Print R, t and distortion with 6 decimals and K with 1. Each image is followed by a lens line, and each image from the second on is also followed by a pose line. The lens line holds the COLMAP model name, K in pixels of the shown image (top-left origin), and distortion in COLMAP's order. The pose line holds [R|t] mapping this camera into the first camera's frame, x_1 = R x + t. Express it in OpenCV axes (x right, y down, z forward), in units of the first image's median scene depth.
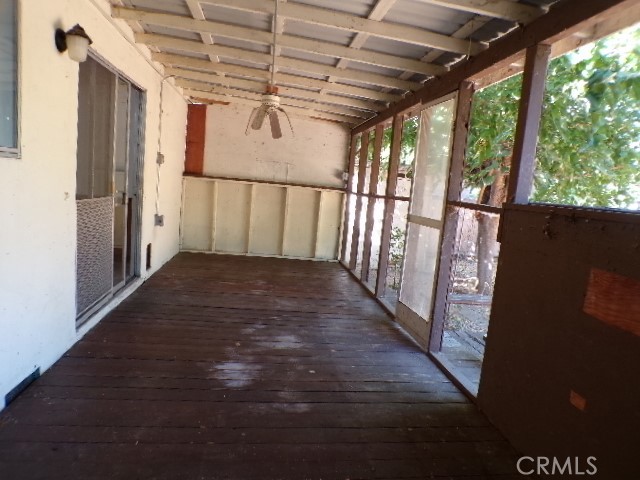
lens RADIAL K [[433.4, 0, 320.9], [0, 433.4, 239.5], [0, 0, 1]] dist [-0.044068, 0.021448]
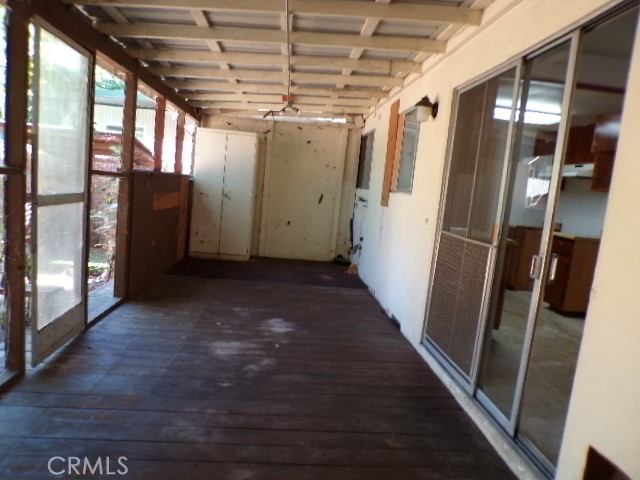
lens RADIAL K [[433.4, 0, 318.7], [0, 433.4, 241.1], [0, 0, 1]] dist [-0.044068, 0.021448]
pose [[-0.982427, -0.183699, 0.033037, -0.274850], [-0.169819, 0.953190, 0.250181, -0.263535], [-0.077449, 0.240174, -0.967635, 1.913422]]
